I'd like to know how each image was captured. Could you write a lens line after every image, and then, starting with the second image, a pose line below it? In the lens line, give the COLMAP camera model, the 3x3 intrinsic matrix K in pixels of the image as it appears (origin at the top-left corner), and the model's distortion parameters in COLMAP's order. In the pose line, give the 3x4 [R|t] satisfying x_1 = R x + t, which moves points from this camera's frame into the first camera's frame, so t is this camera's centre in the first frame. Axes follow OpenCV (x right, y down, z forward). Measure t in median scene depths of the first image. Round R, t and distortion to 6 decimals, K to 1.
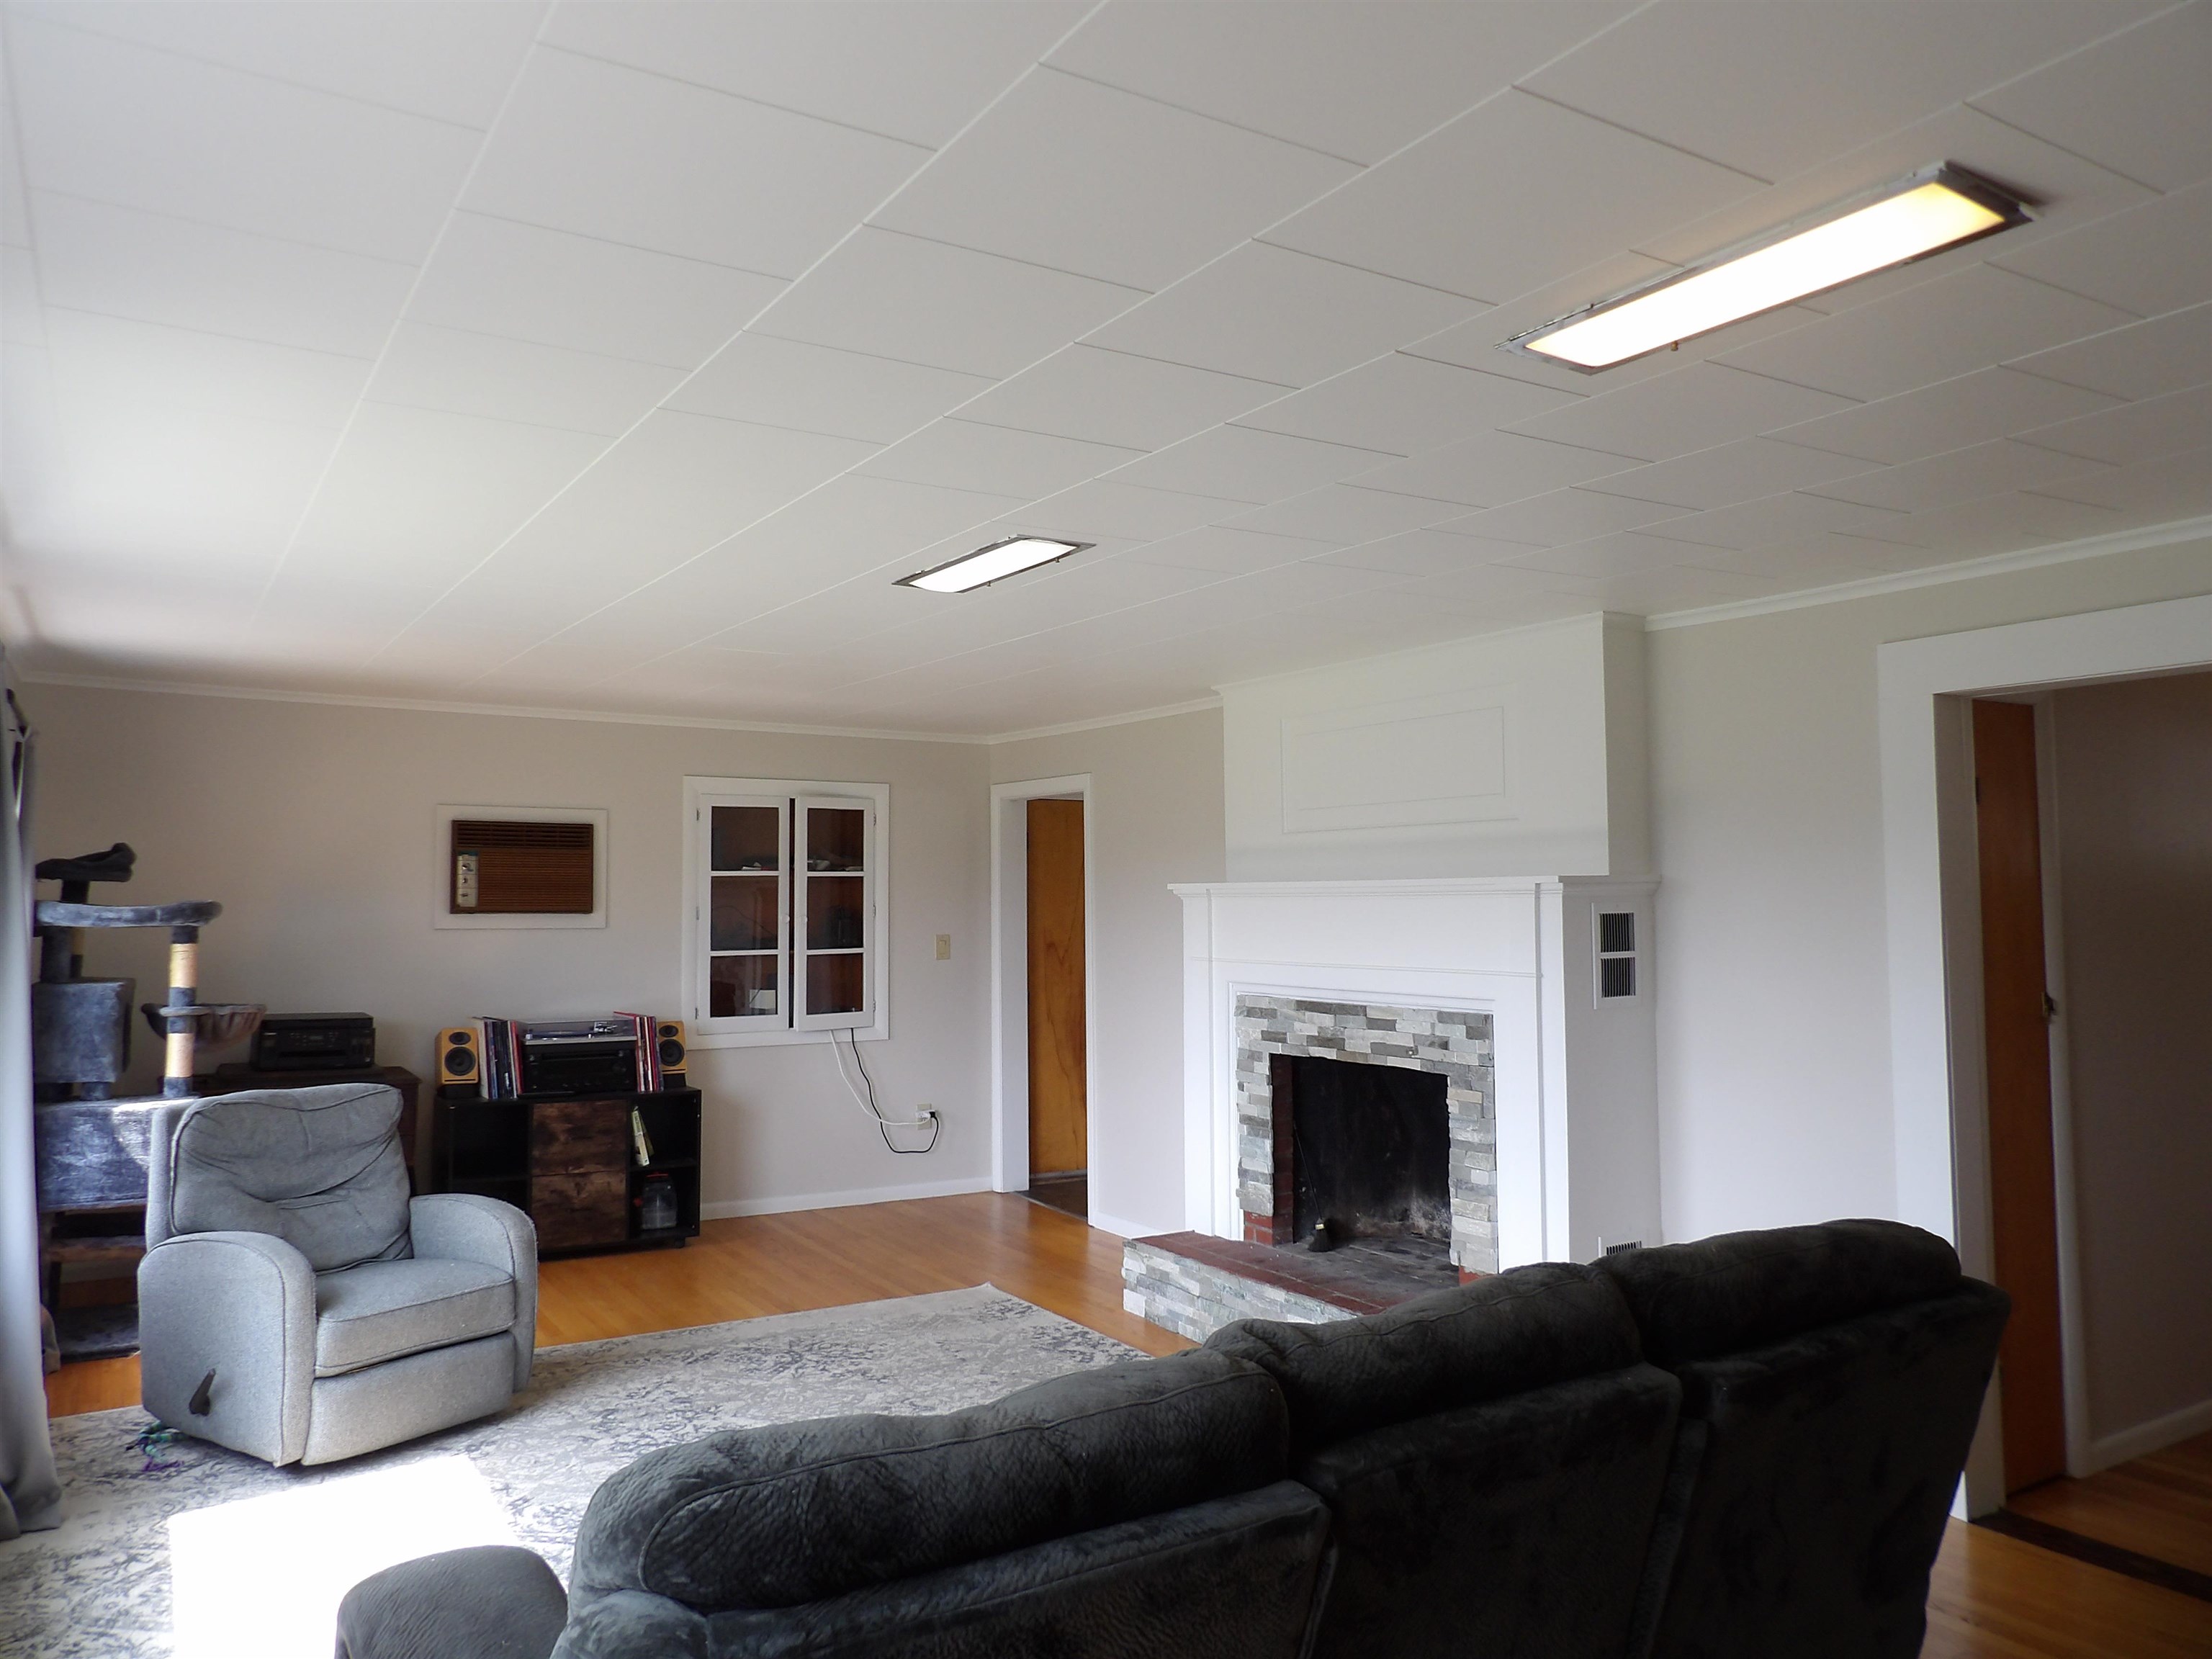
lens RADIAL K [[1532.0, 0, 1098.4], [0, 1532.0, 781.3], [0, 0, 1]] dist [-0.088155, 0.076738]
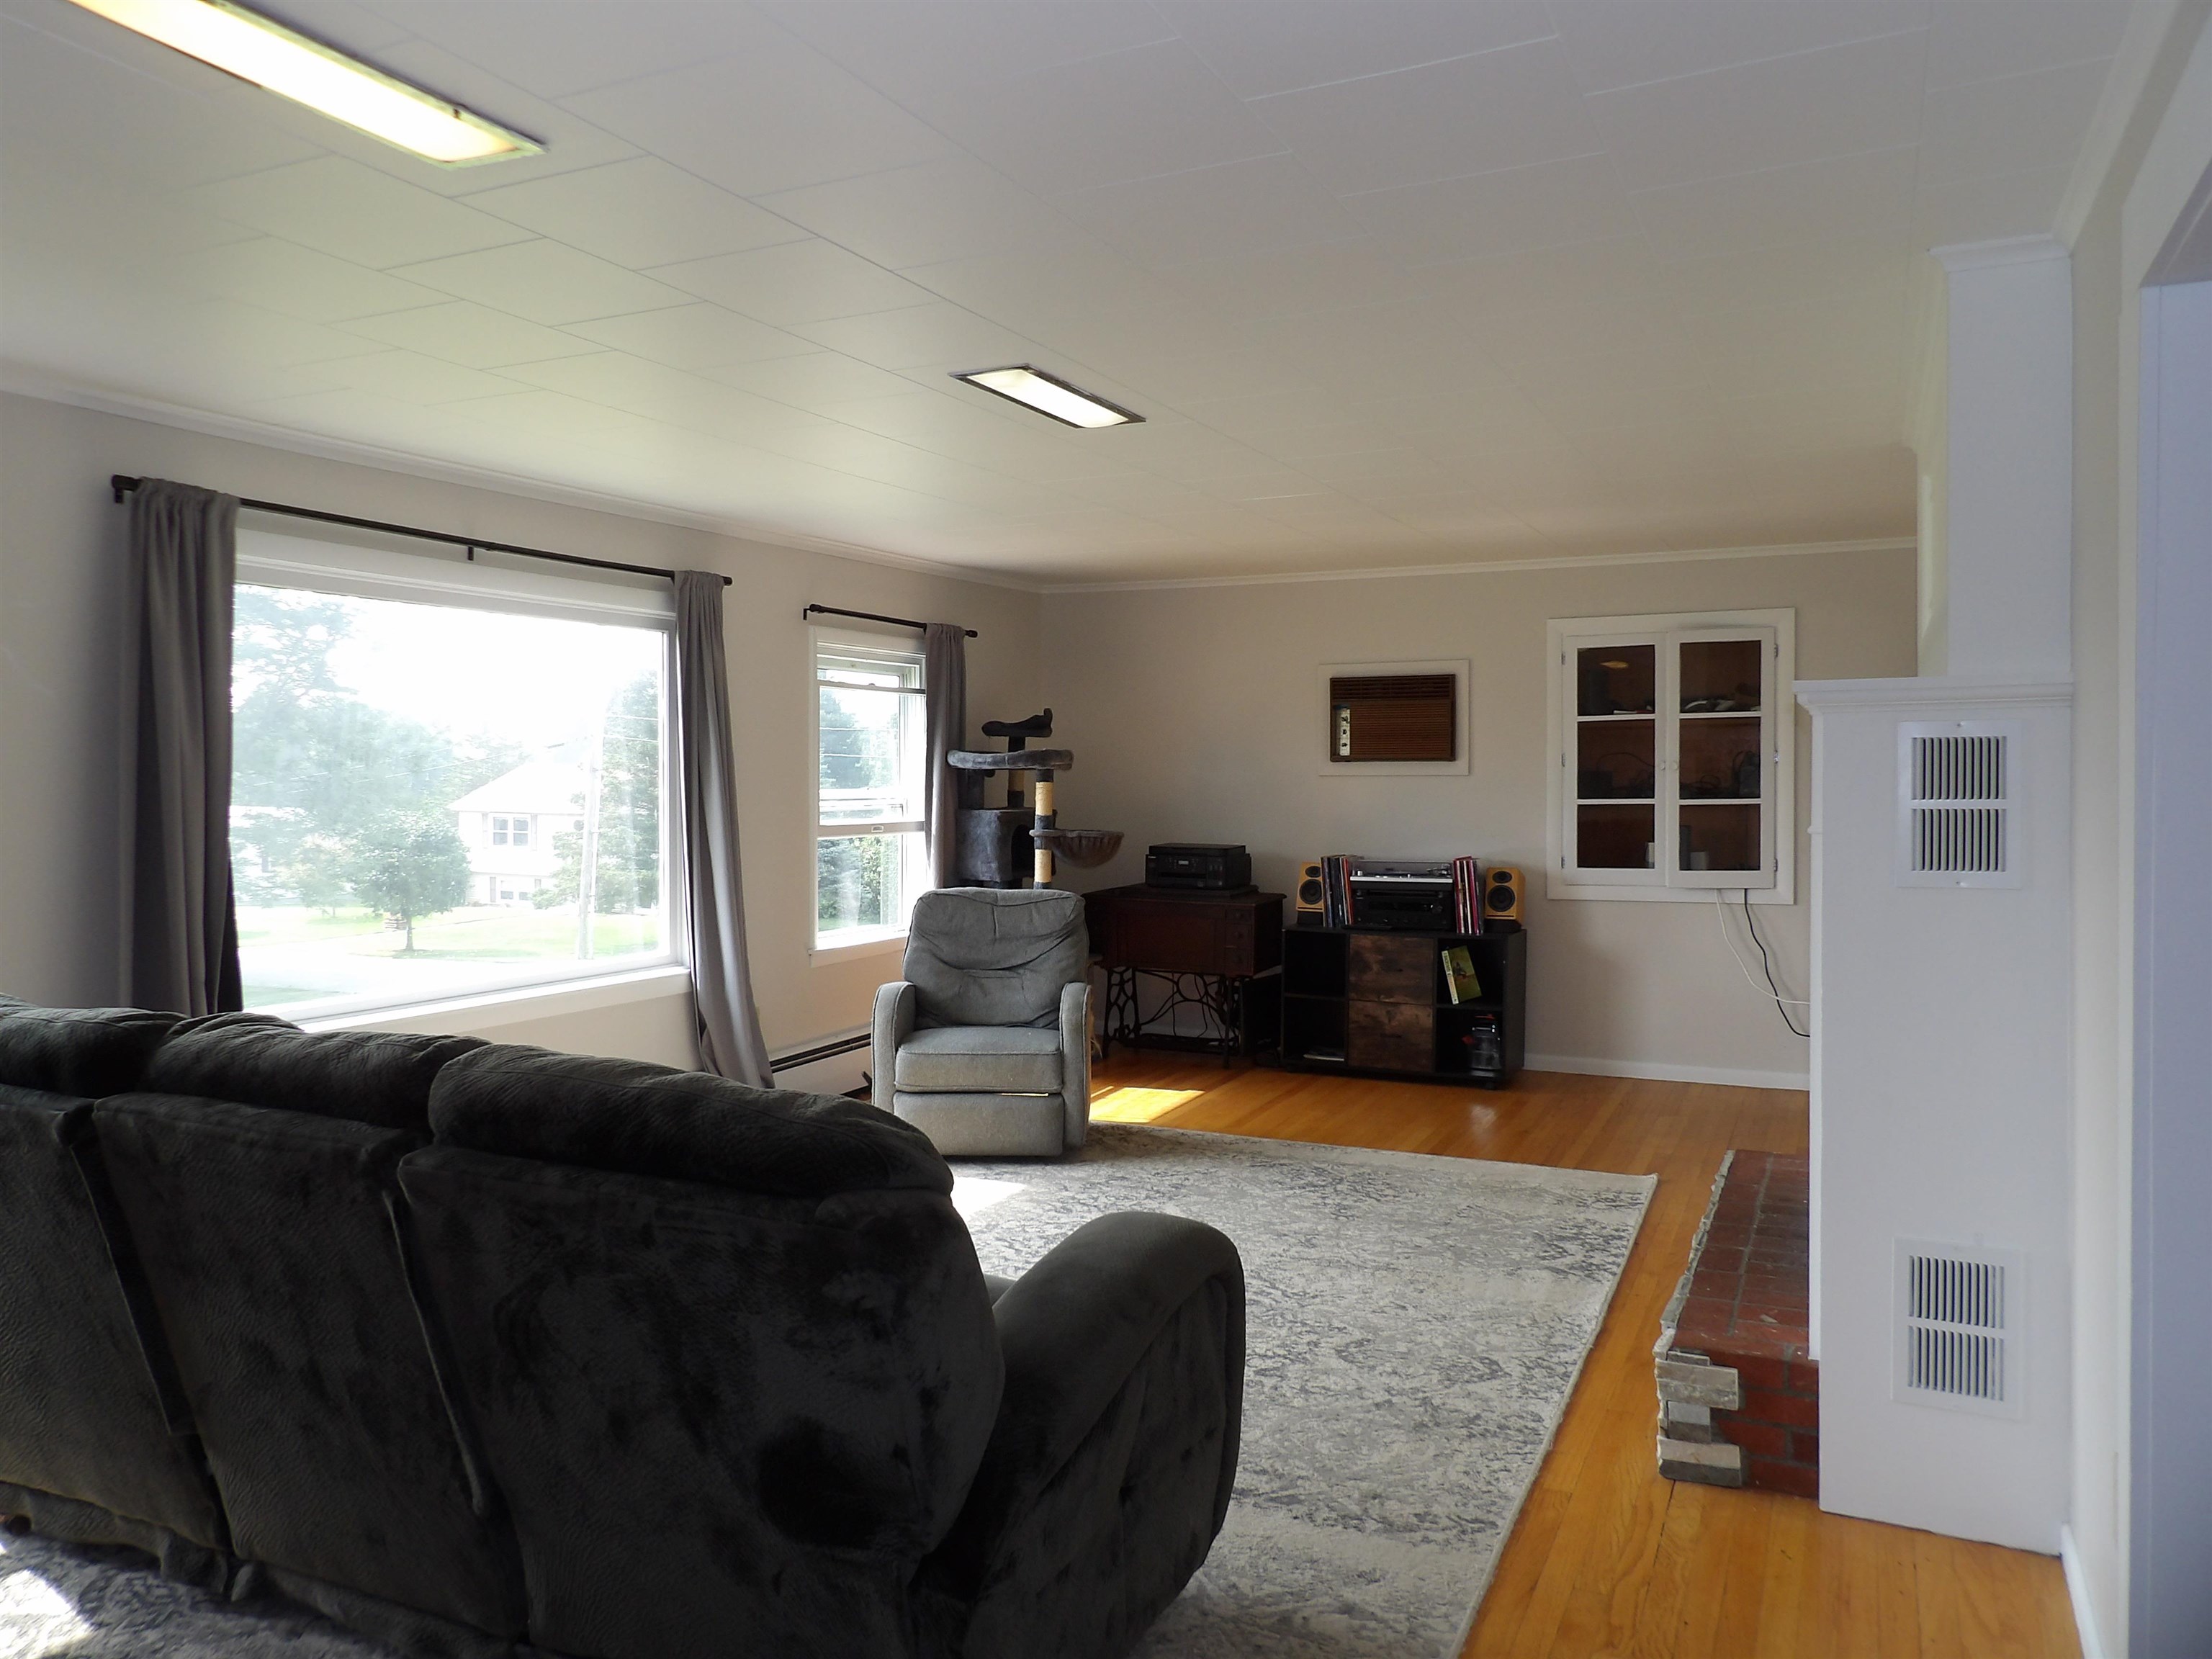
lens RADIAL K [[1532.0, 0, 1098.4], [0, 1532.0, 781.3], [0, 0, 1]] dist [-0.088155, 0.076738]
pose [[0.528560, 0.000526, -0.848896, 0.447543], [0.069056, 0.996659, 0.043616, 0.041739], [0.846082, -0.081675, 0.526758, 0.265172]]
